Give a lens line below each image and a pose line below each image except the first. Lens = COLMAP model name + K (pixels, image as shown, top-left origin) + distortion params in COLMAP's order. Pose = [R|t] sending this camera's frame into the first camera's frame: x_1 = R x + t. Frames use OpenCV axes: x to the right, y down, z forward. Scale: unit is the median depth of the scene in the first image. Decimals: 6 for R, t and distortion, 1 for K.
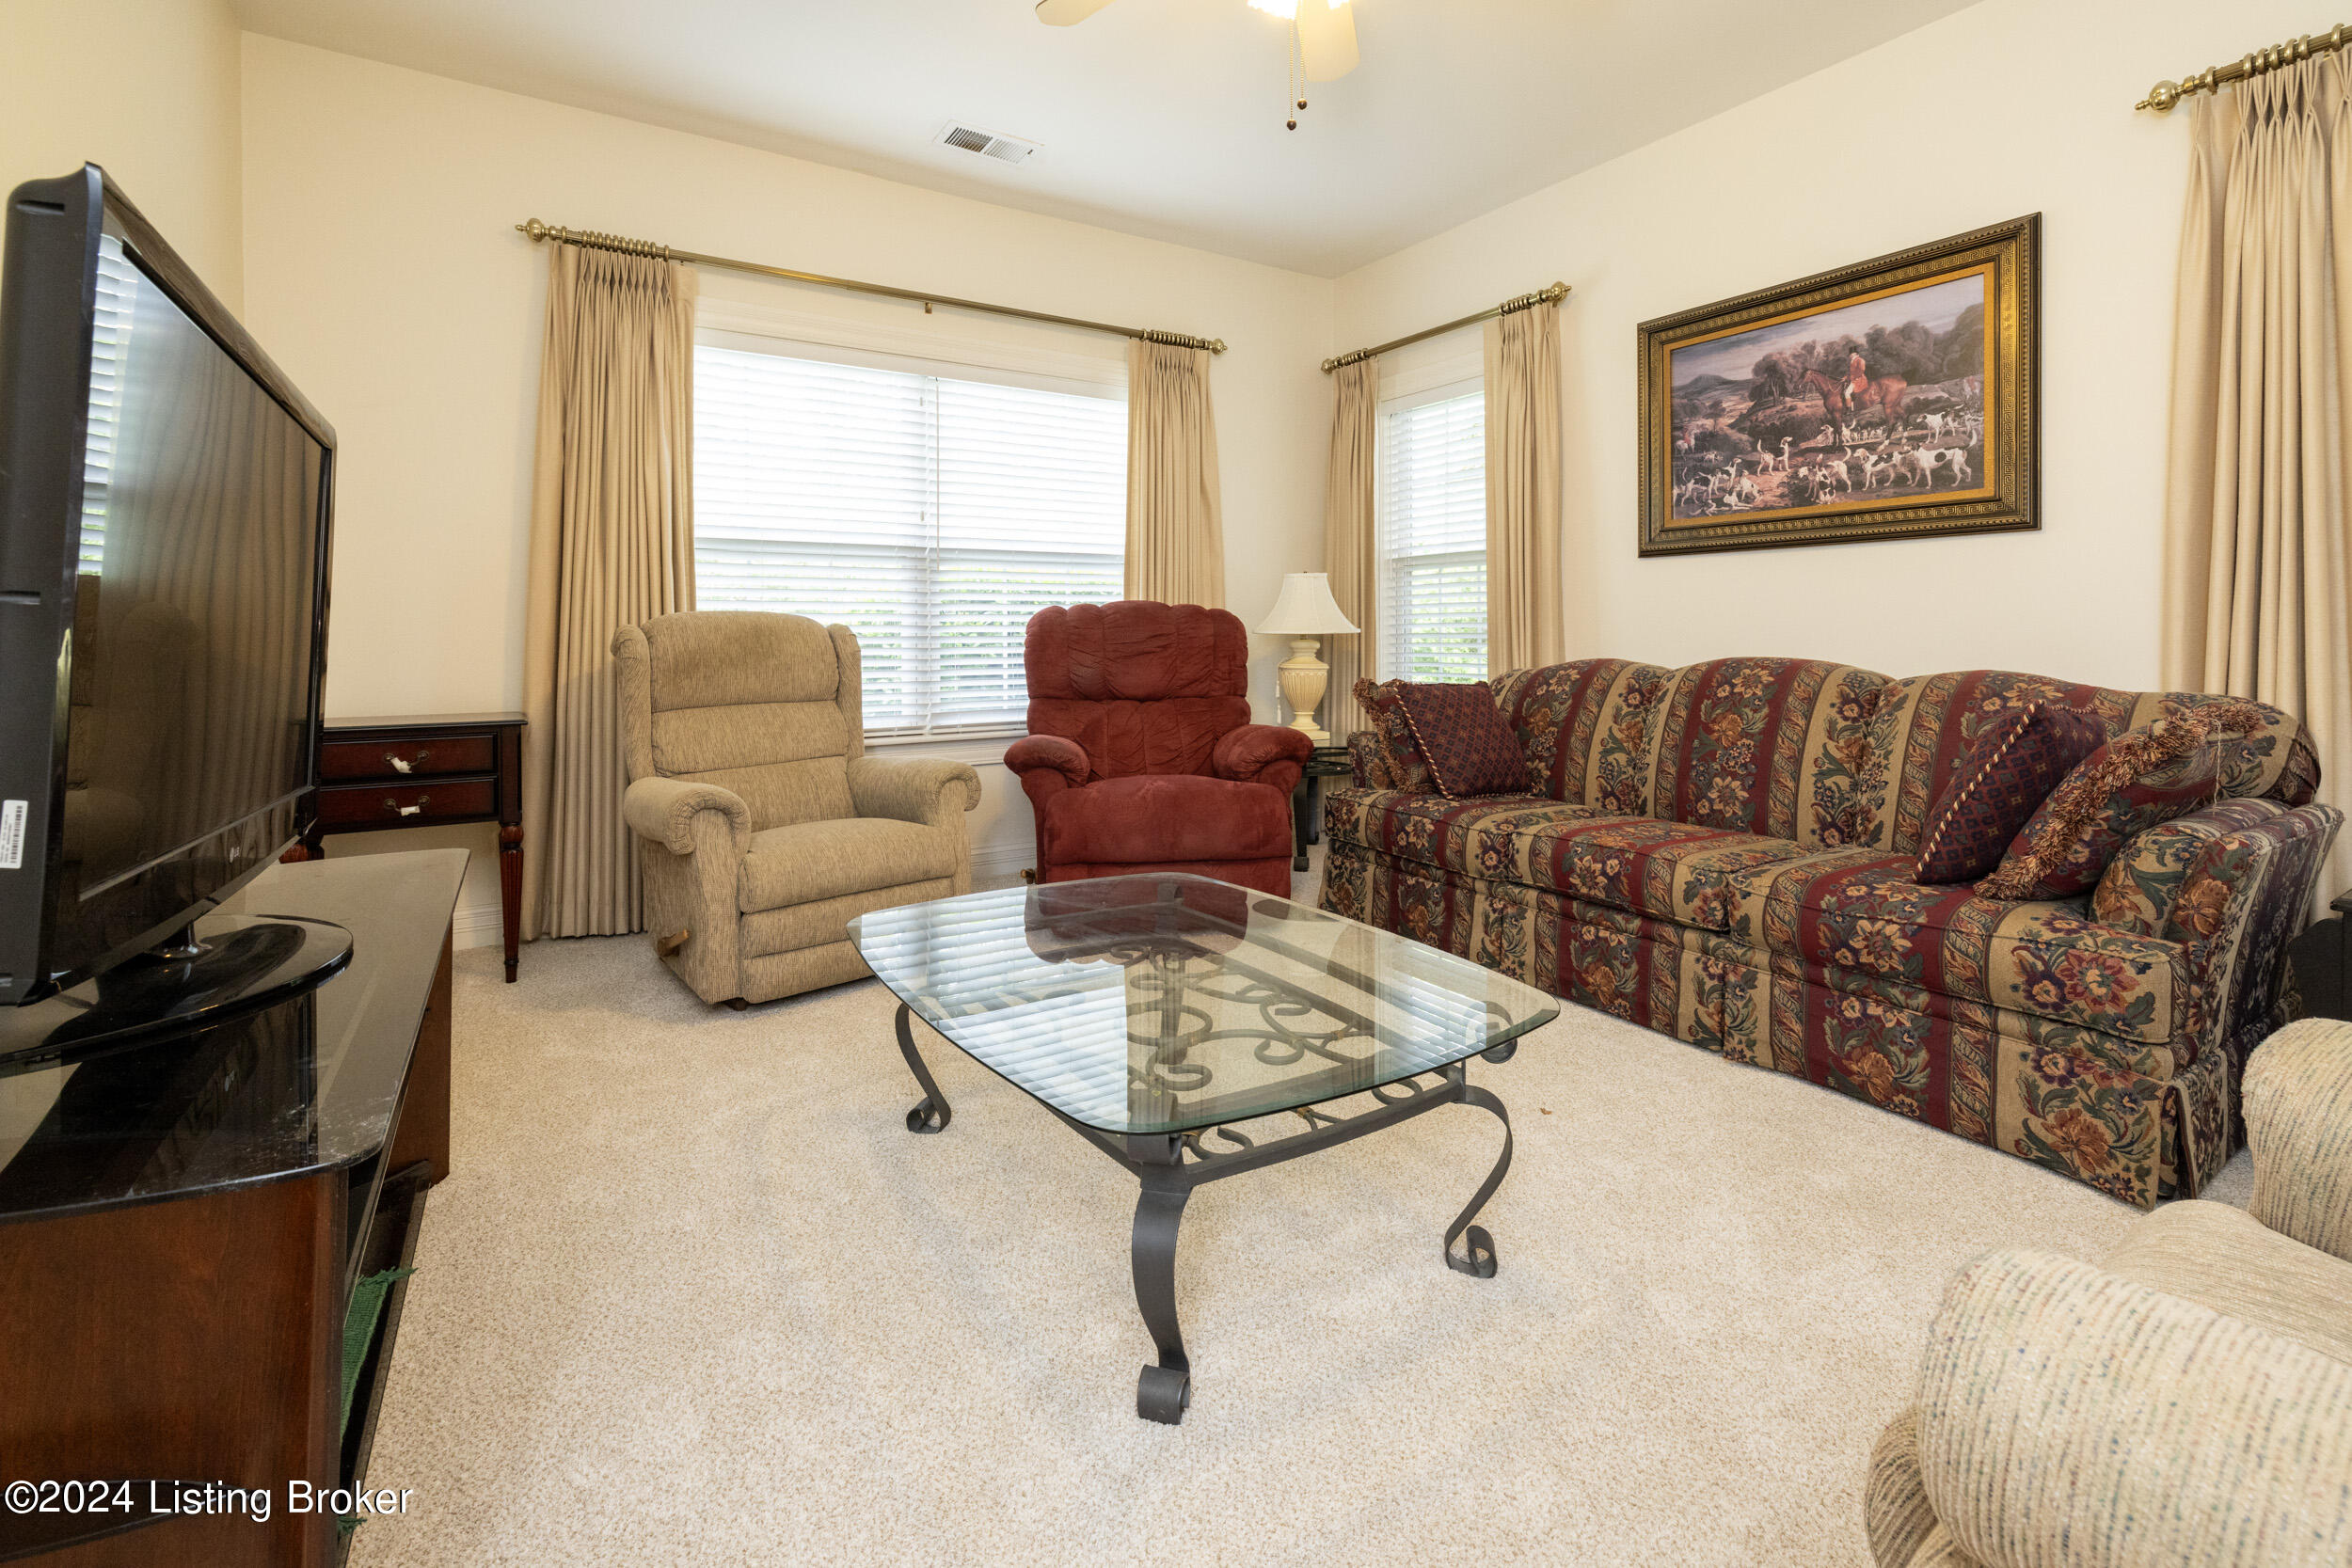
lens RADIAL K [[1073.7, 0, 1175.8], [0, 1073.7, 621.1], [0, 0, 1]] dist [0.000967, 0.000385]
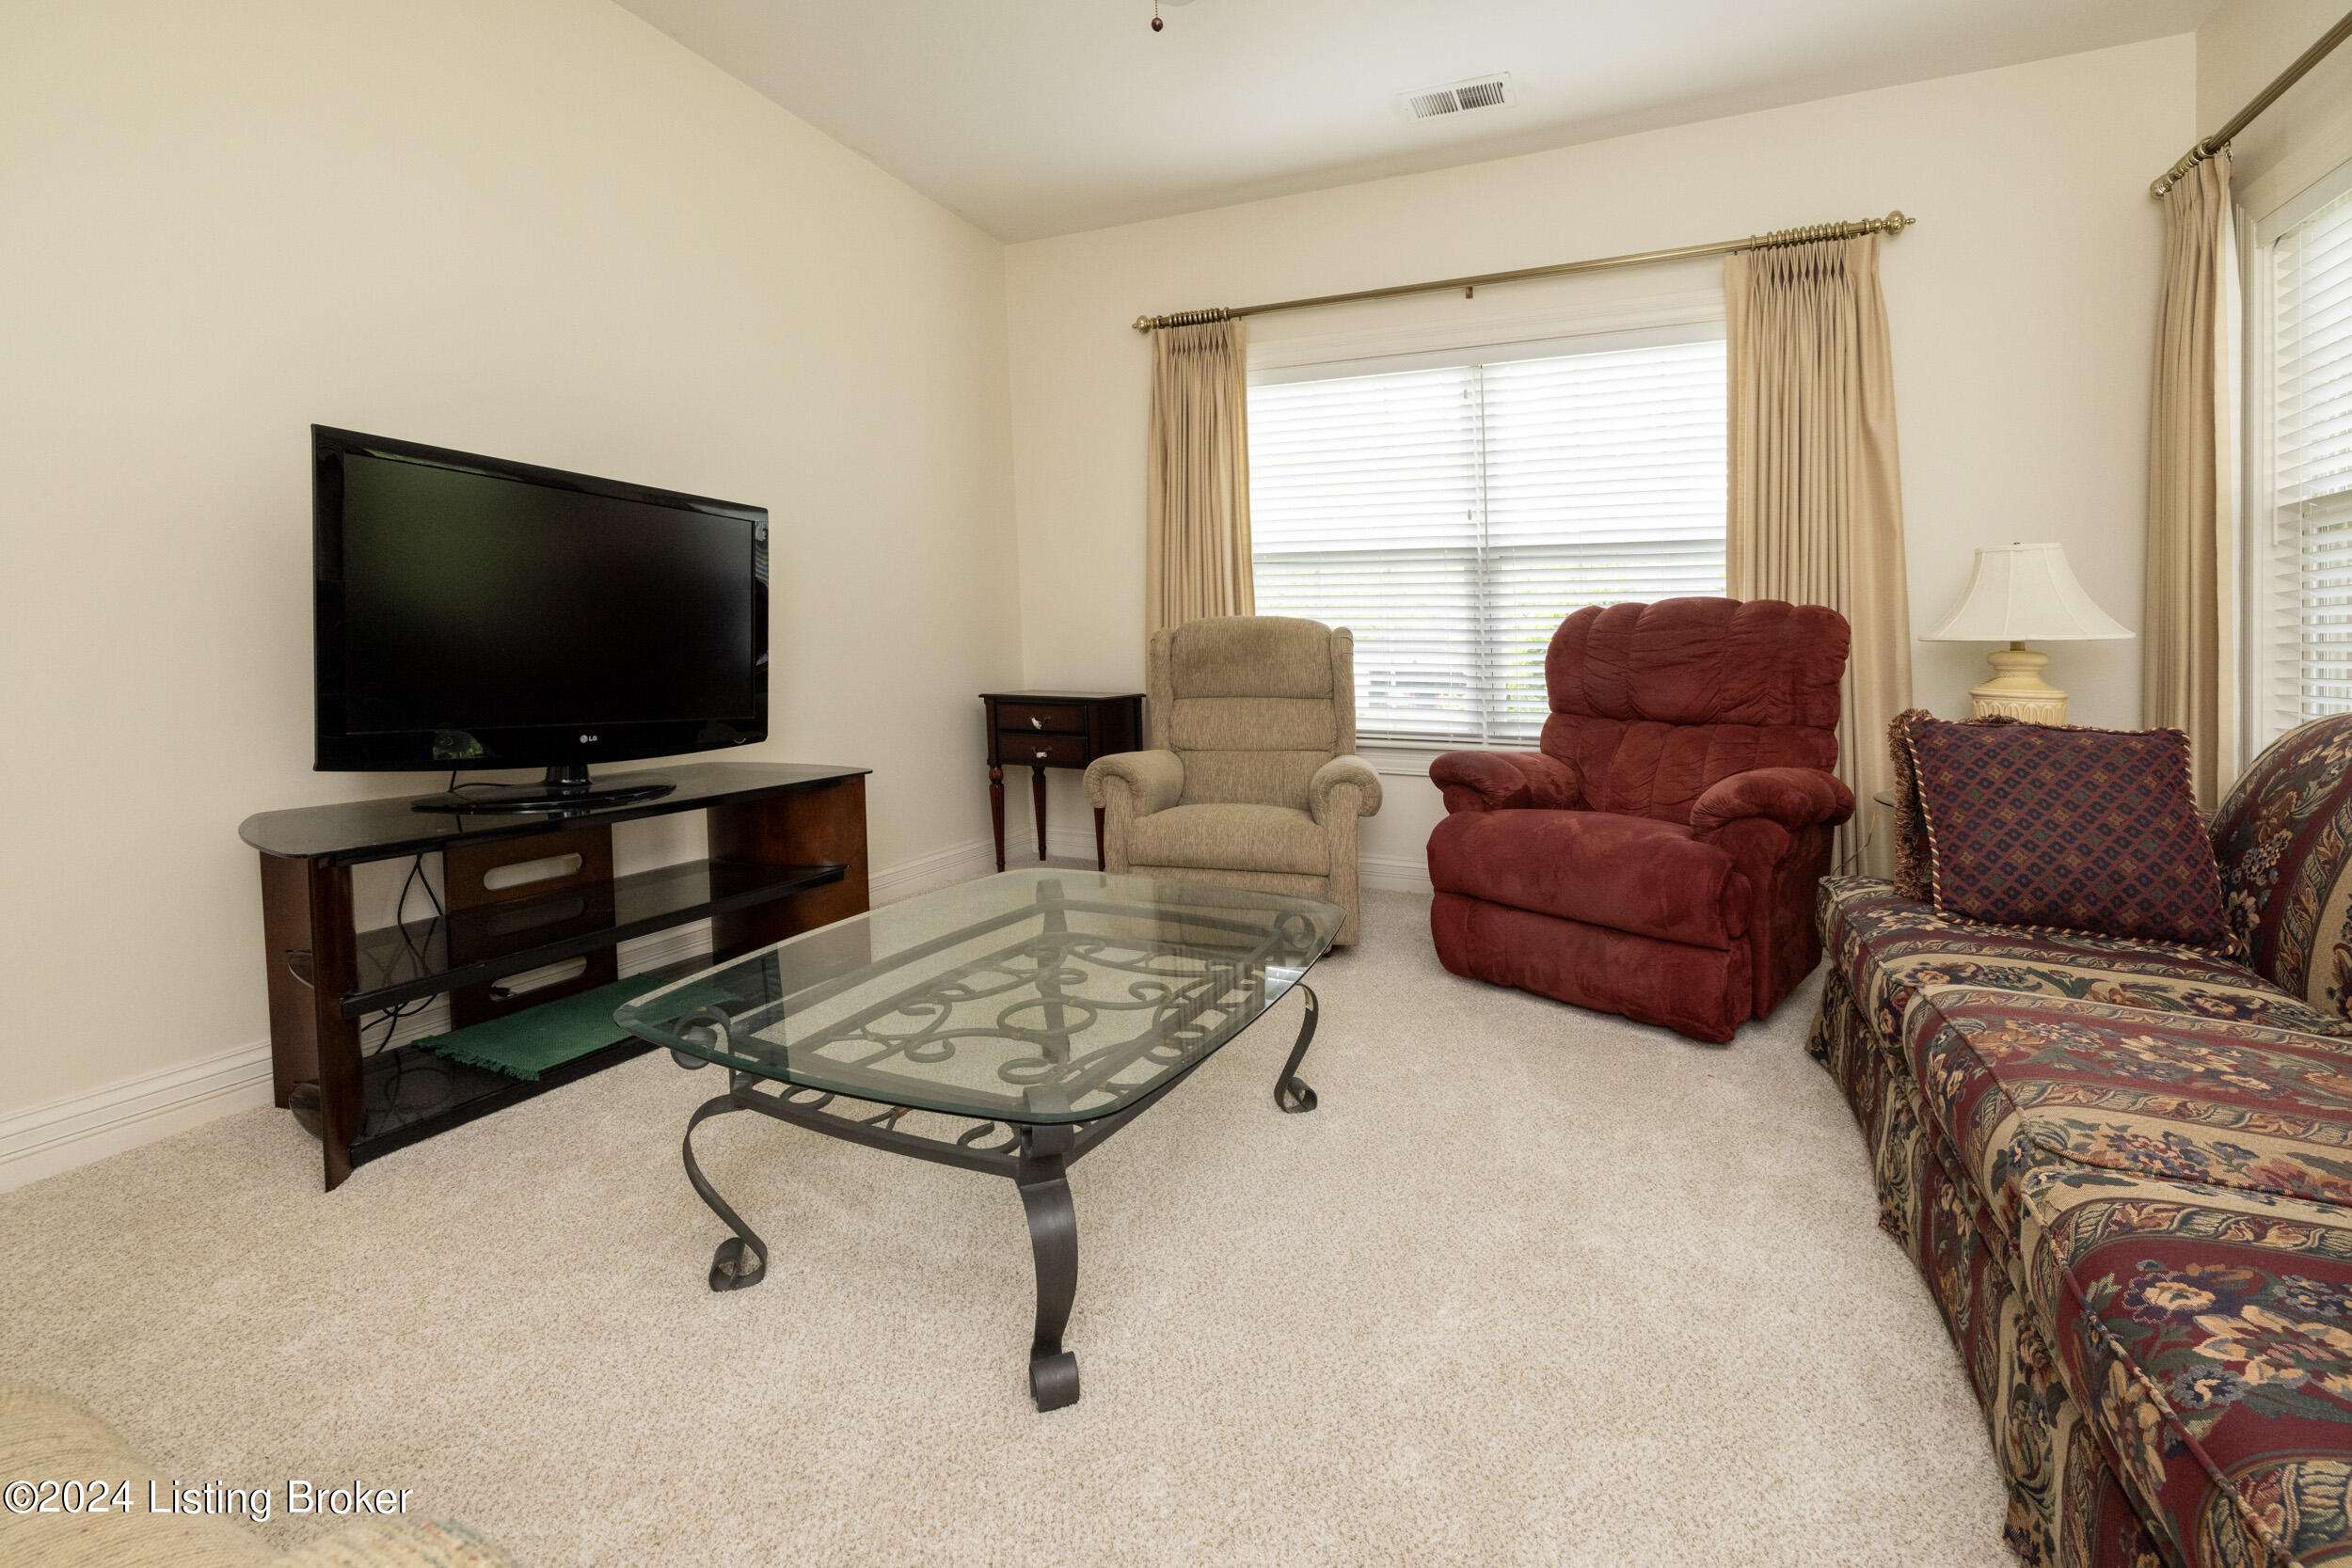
lens RADIAL K [[1043.0, 0, 1180.9], [0, 1043.0, 679.0], [0, 0, 1]] dist [-0.000803, 0.000063]
pose [[0.542690, 0.035822, -0.839169, 0.492533], [-0.001090, 0.999119, 0.041945, 0.011380], [0.839932, -0.021848, 0.542251, 0.336220]]
